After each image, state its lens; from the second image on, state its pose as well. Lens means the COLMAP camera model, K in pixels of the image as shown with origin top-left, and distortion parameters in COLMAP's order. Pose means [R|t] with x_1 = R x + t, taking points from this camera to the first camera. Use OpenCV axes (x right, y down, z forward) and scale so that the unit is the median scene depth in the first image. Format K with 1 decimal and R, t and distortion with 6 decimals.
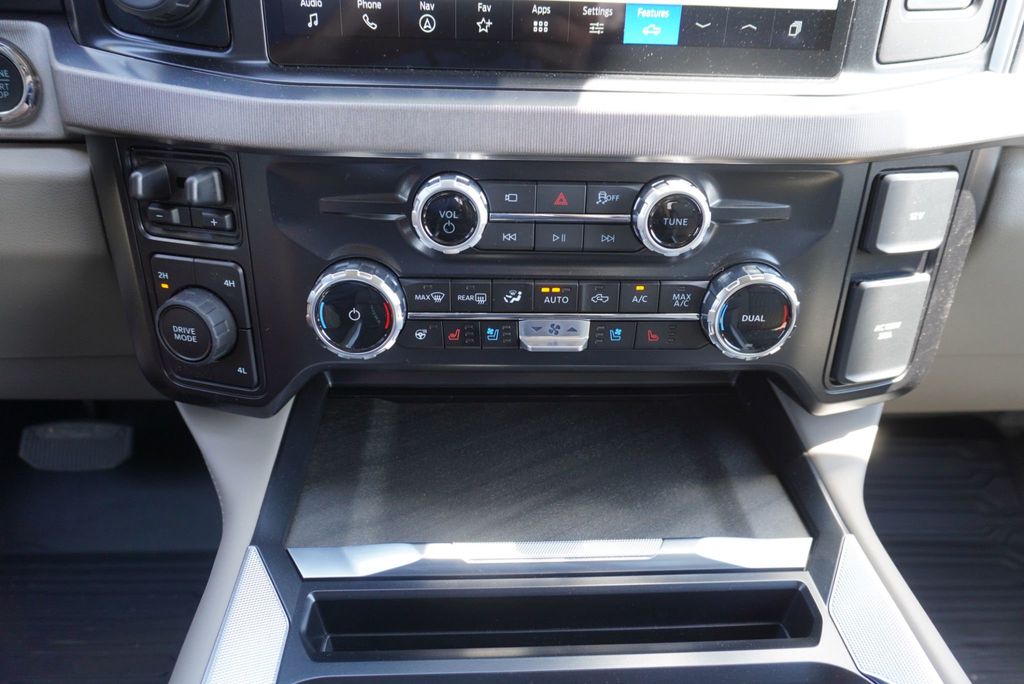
lens RADIAL K [[681.0, 0, 515.5], [0, 681.0, 342.0], [0, 0, 1]] dist [-0.039045, 0.021368]
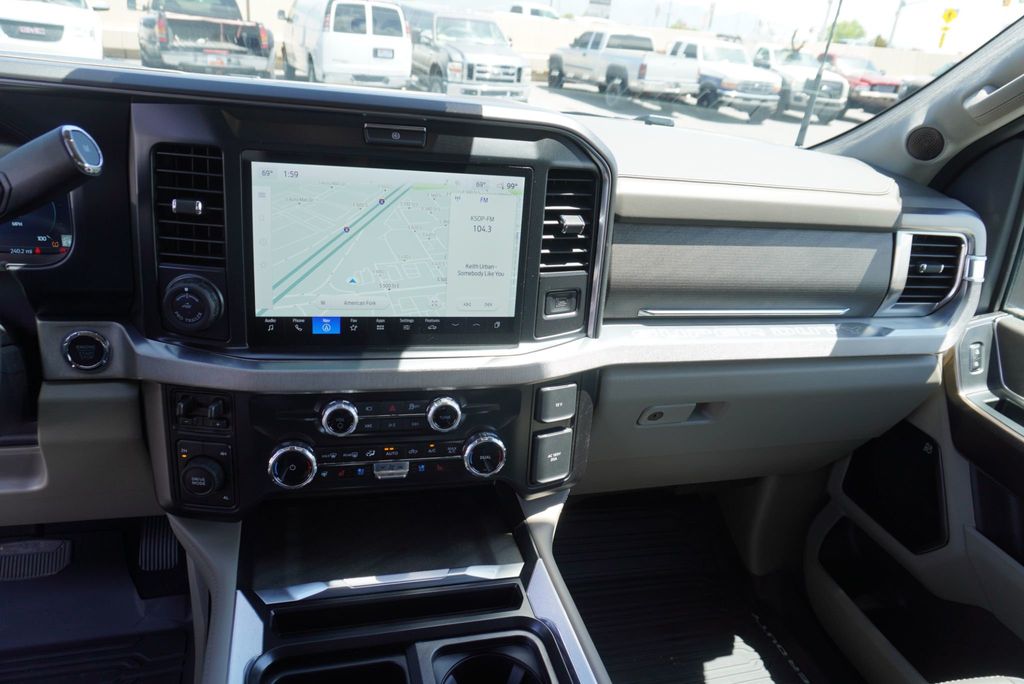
lens RADIAL K [[681.0, 0, 504.7], [0, 681.0, 348.2], [0, 0, 1]] dist [-0.039045, 0.021368]
pose [[0.976113, -0.024462, 0.215880, -0.043325], [0.049199, 0.992717, -0.109967, -0.136065], [-0.211618, 0.117961, 0.970208, -1.115692]]
